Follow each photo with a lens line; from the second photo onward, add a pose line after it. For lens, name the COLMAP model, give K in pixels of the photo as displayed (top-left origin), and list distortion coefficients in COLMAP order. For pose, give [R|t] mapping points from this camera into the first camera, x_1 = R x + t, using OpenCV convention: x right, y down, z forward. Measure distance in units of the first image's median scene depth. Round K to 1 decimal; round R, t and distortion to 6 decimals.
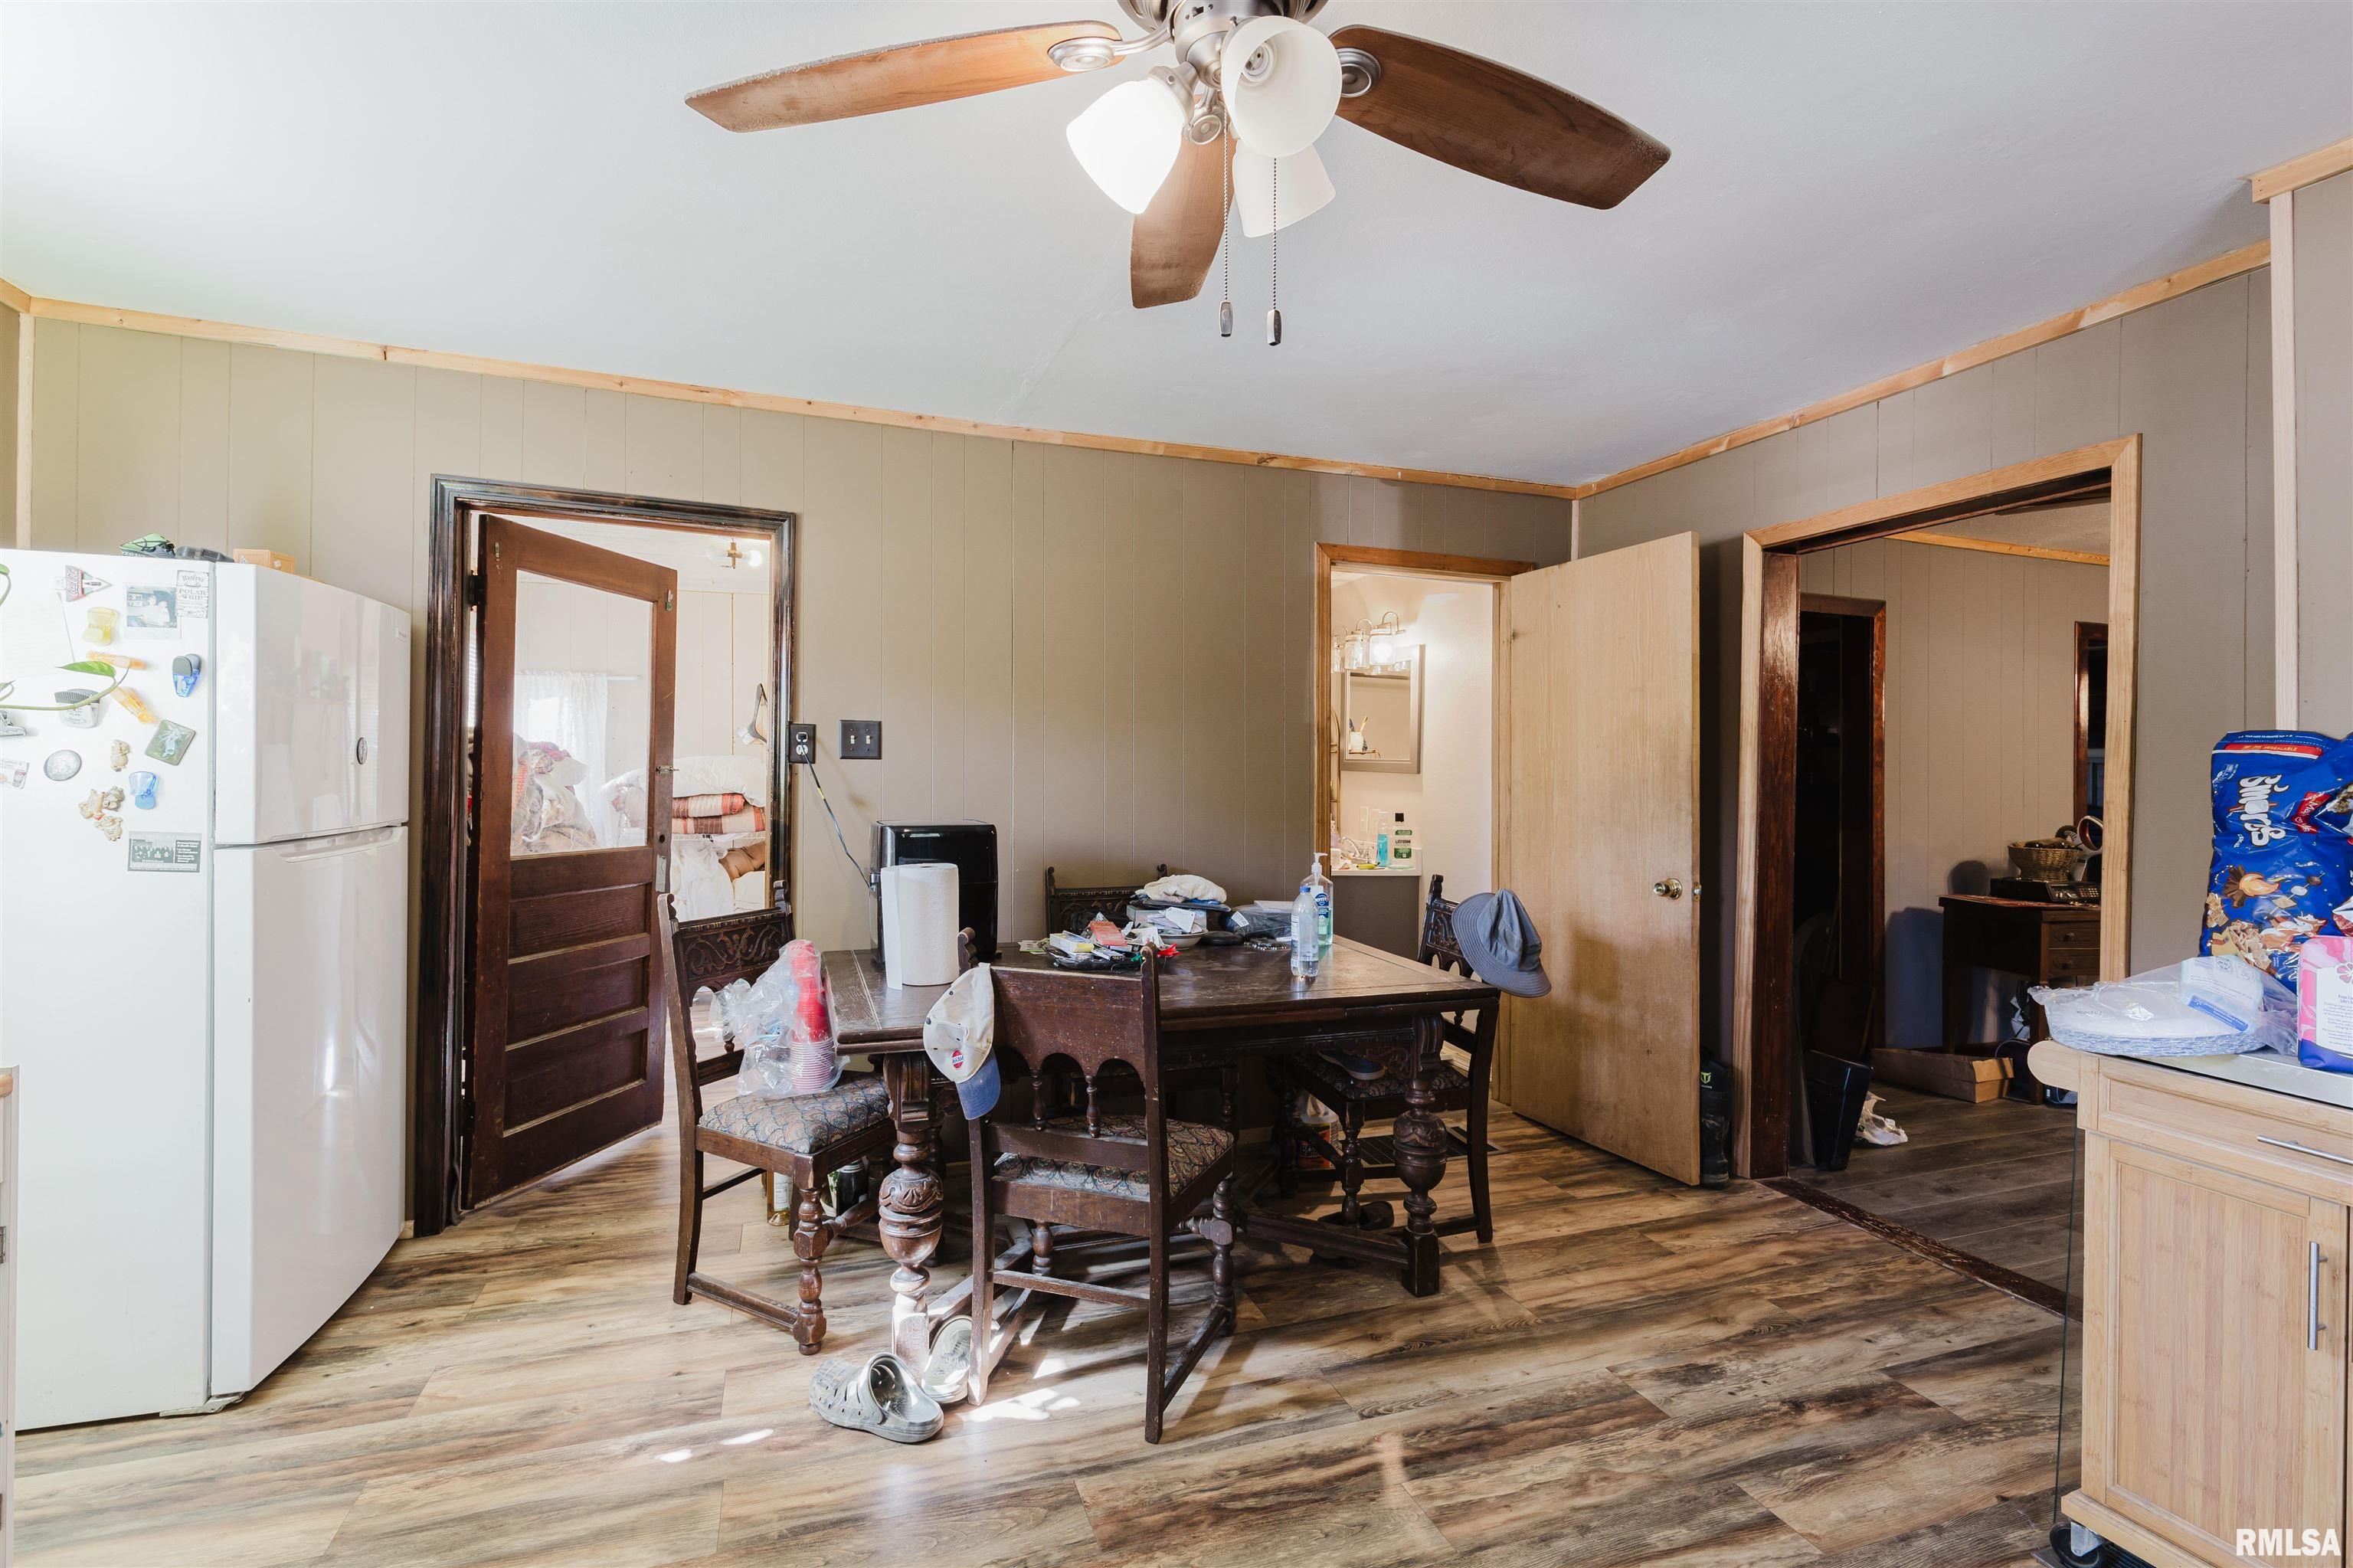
lens RADIAL K [[1067.6, 0, 1163.9], [0, 1067.6, 751.1], [0, 0, 1]] dist [0.008826, -0.001439]
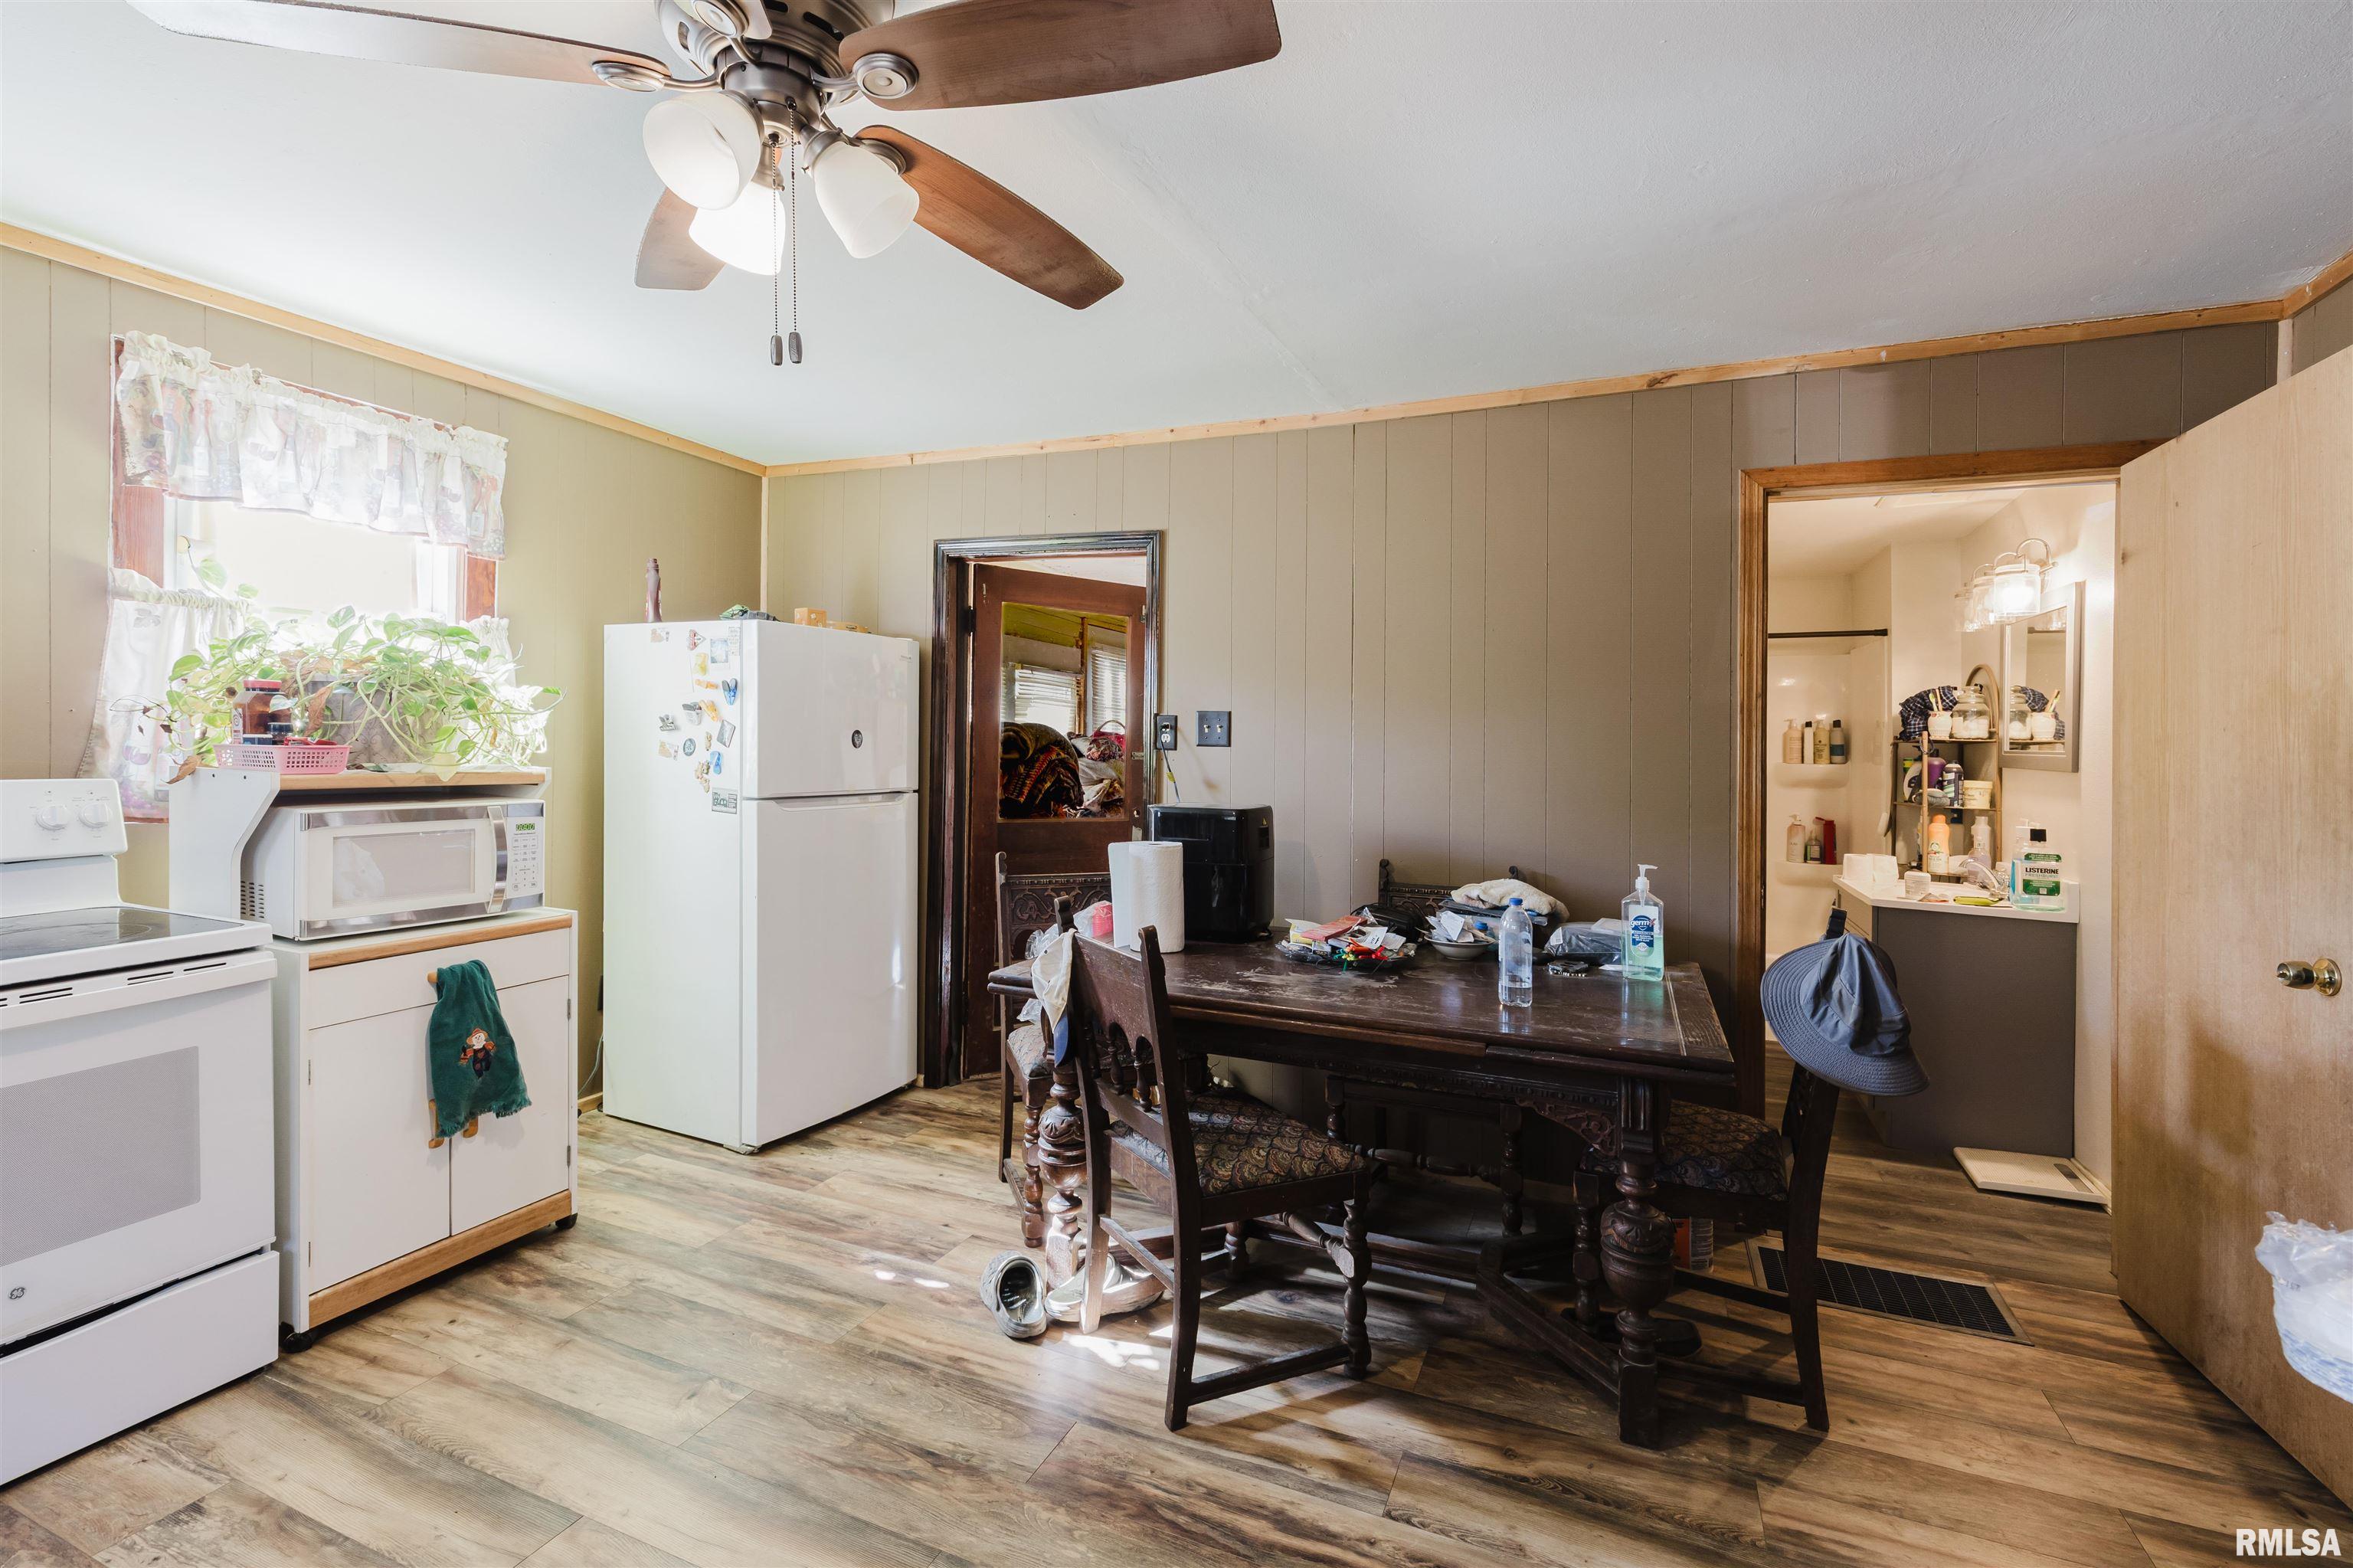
lens RADIAL K [[1067.6, 0, 1170.4], [0, 1067.6, 739.5], [0, 0, 1]] dist [0.008826, -0.001439]
pose [[0.736226, -0.002851, -0.676729, 0.501057], [-0.000500, 0.999989, -0.004757, 0.006666], [0.676735, 0.003841, 0.736216, 0.198441]]
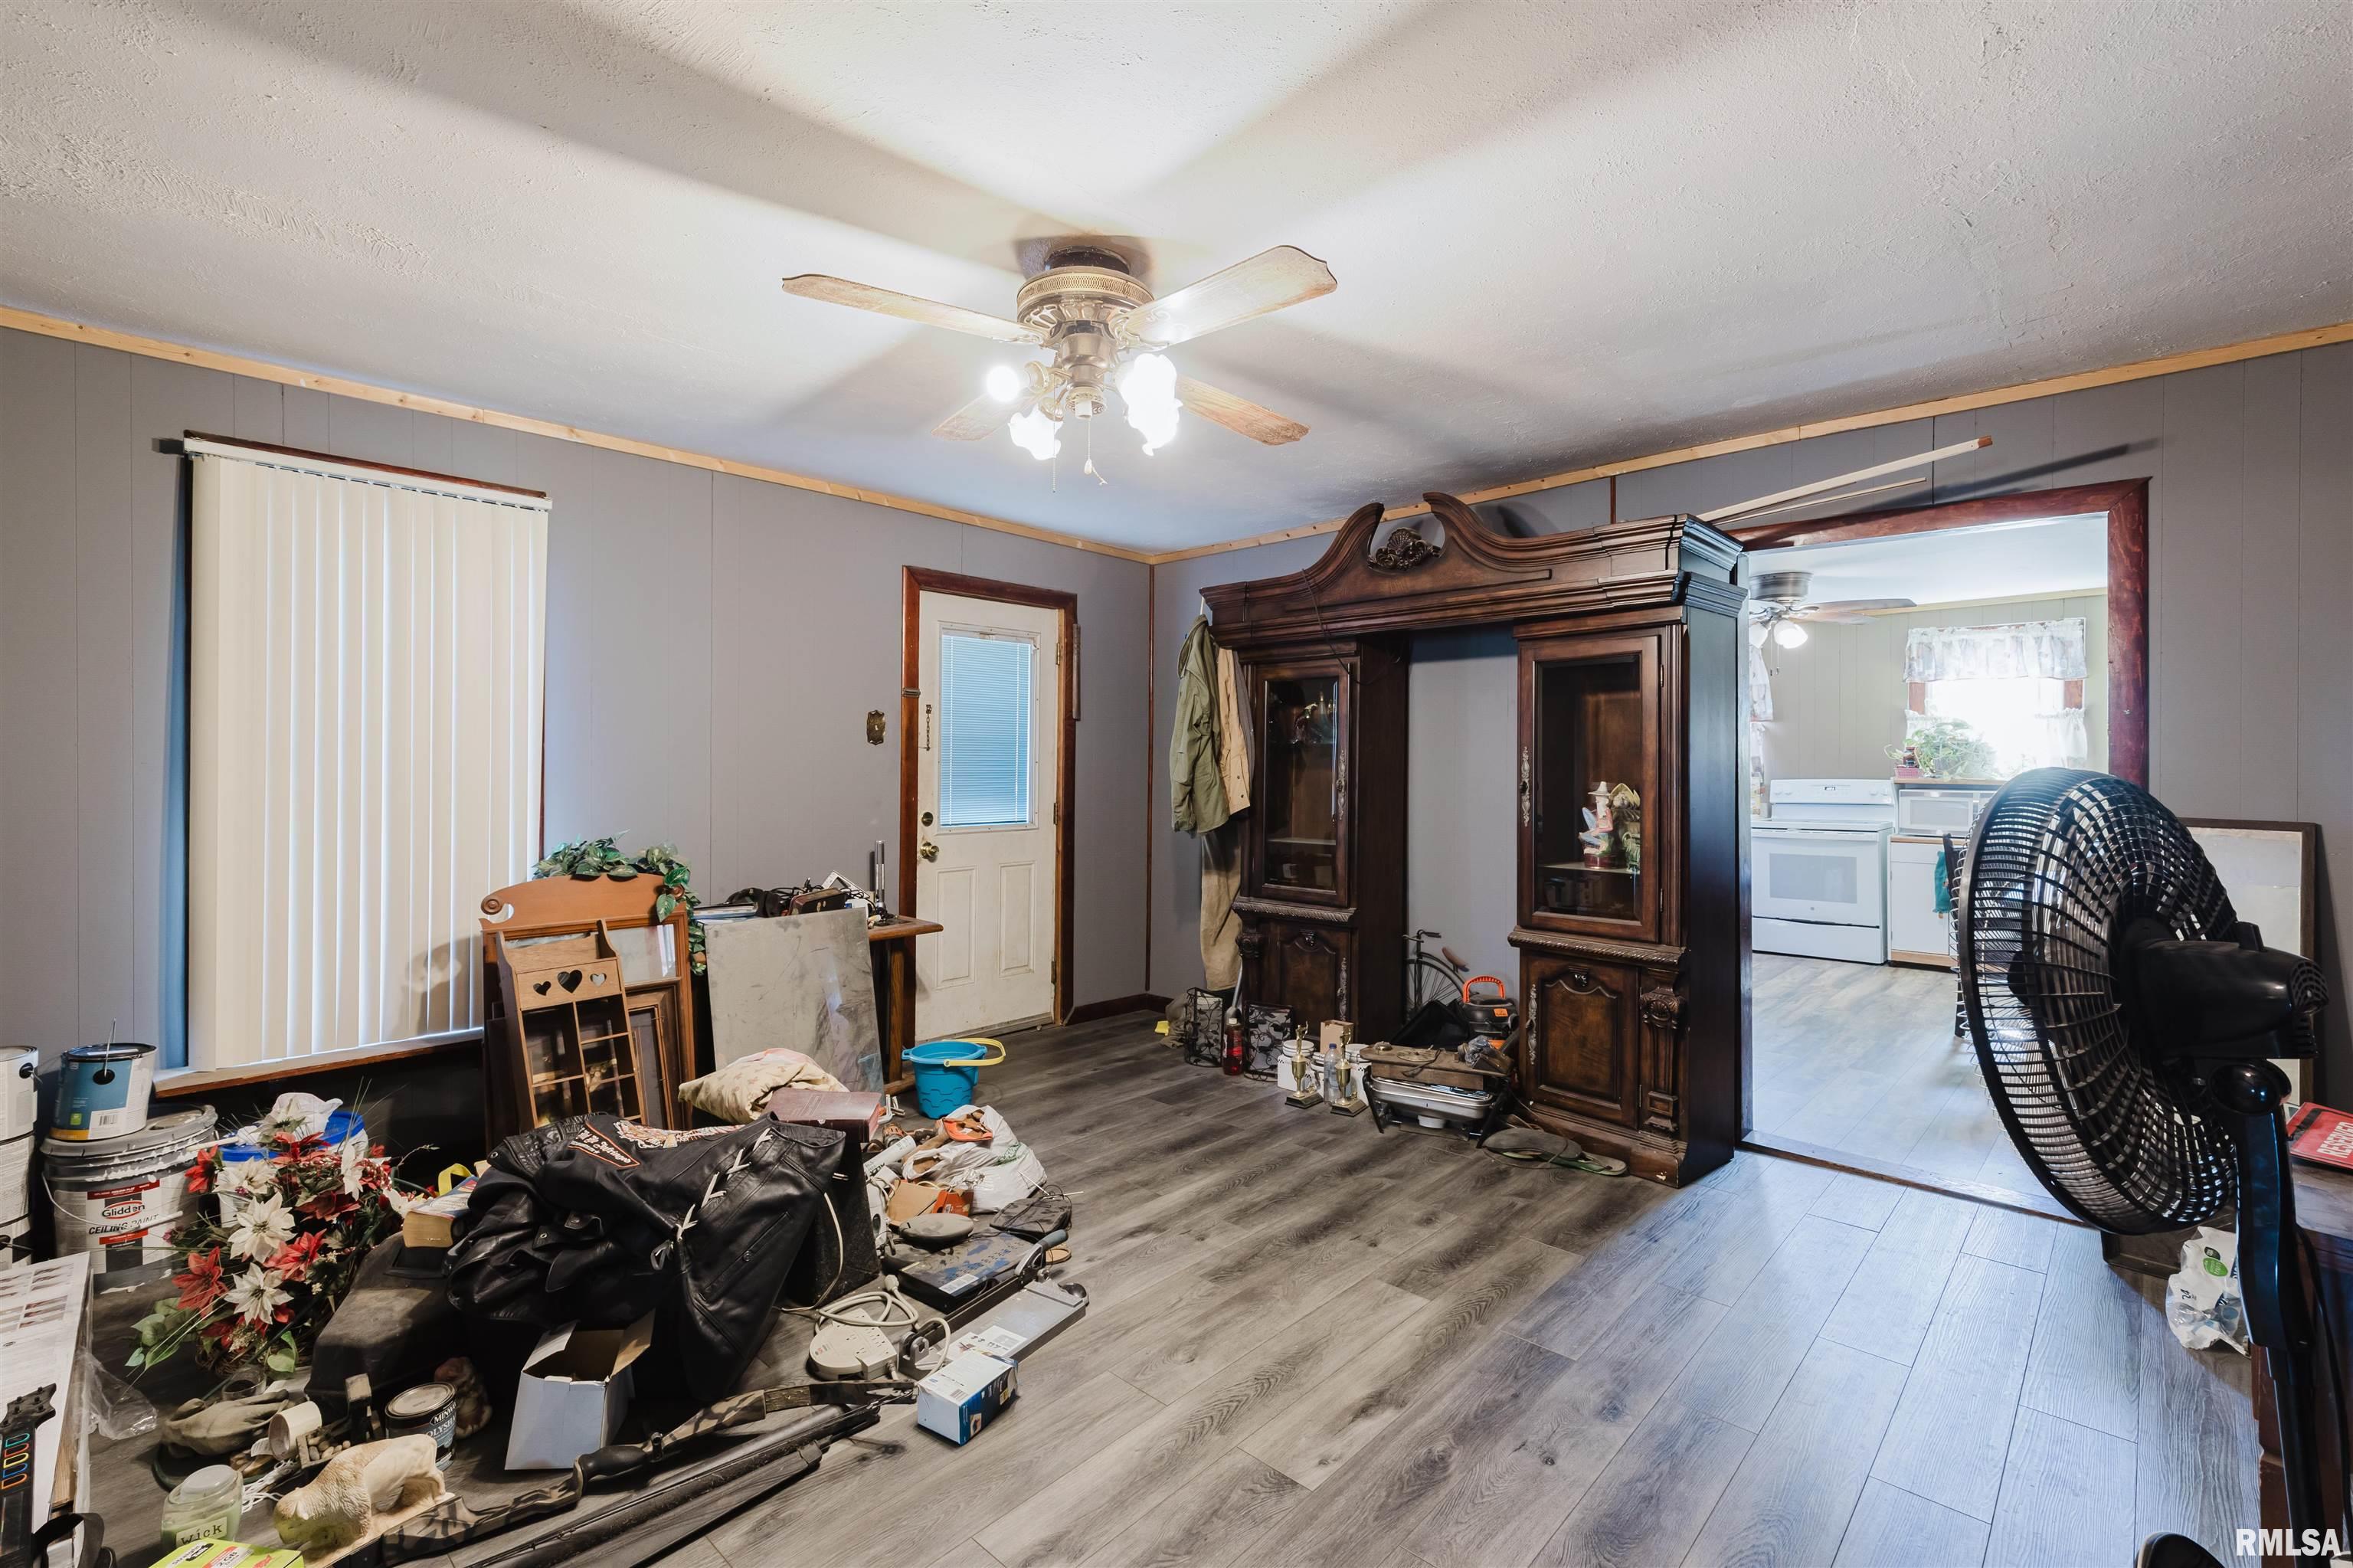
lens RADIAL K [[1067.6, 0, 1156.8], [0, 1067.6, 777.0], [0, 0, 1]] dist [0.008826, -0.001439]
pose [[-0.892197, -0.011763, -0.451493, 2.115972], [-0.013964, 0.999901, 0.001543, 0.048630], [0.451430, 0.007682, -0.892273, 1.808490]]
